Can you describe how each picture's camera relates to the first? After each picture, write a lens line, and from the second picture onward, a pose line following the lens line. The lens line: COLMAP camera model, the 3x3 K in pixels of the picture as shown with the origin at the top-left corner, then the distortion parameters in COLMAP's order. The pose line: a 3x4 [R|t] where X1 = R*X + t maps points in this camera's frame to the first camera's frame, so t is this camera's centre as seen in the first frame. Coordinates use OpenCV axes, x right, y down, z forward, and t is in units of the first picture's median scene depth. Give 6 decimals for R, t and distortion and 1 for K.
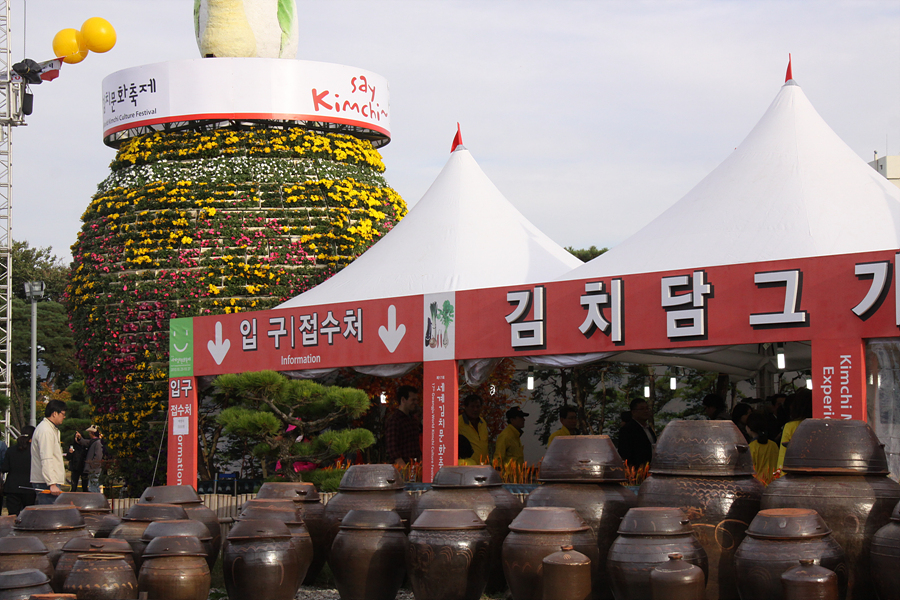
lens RADIAL K [[2014.3, 0, 449.5], [0, 2014.3, 301.7], [0, 0, 1]] dist [0.482887, 0.000000]
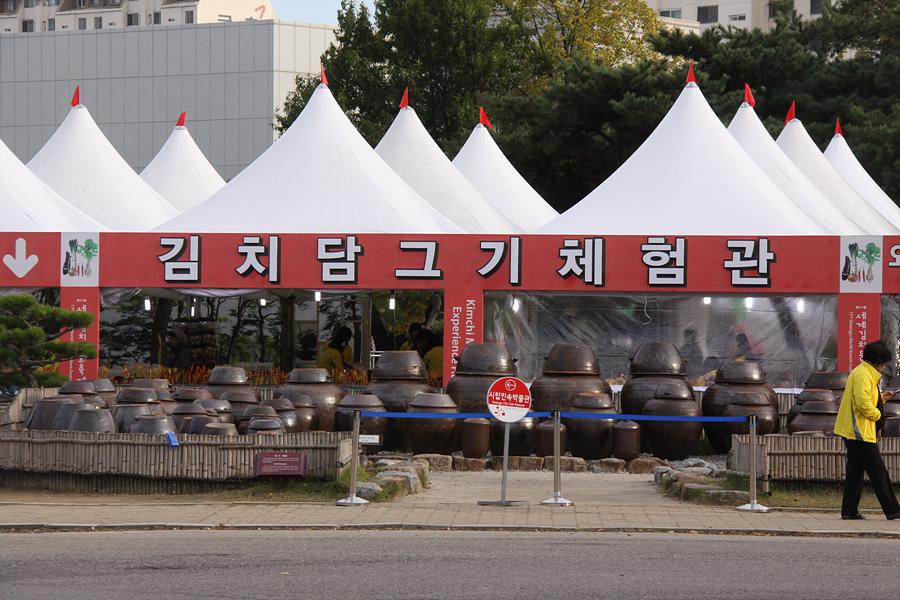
lens RADIAL K [[3592.6, 0, 449.7], [0, 3592.6, 303.2], [0, 0, 1]] dist [1.175353, 0.000000]
pose [[0.814501, 0.027345, 0.579517, -1.087368], [-0.058444, 0.997675, 0.035067, -0.051274], [-0.577211, -0.062432, 0.814205, -0.934270]]
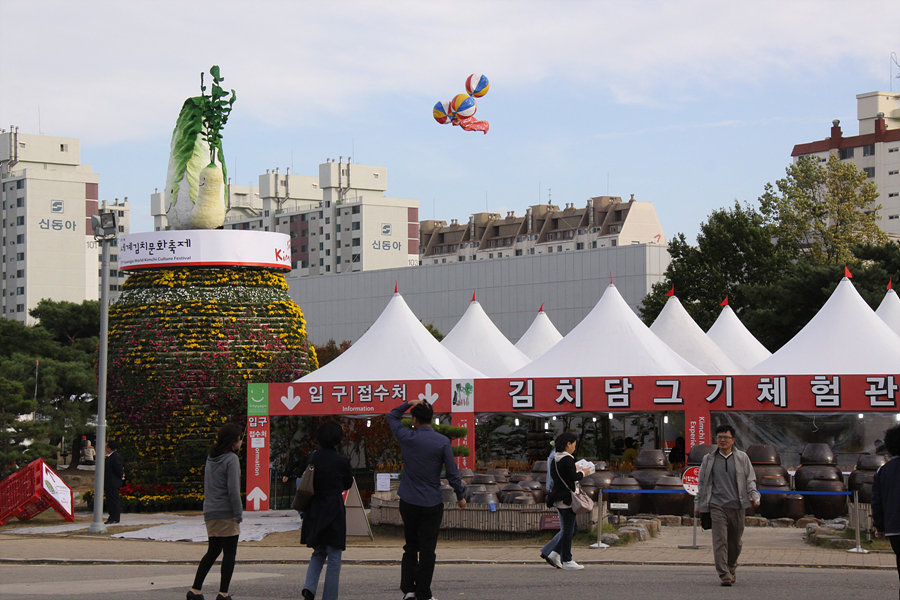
lens RADIAL K [[2224.0, 0, 450.1], [0, 2224.0, 300.3], [0, 0, 1]] dist [0.537191, 0.000000]
pose [[0.891600, 0.036852, 0.451322, -1.008660], [-0.035907, 0.999298, -0.010660, -0.057888], [-0.451398, -0.006701, 0.892298, -0.978986]]
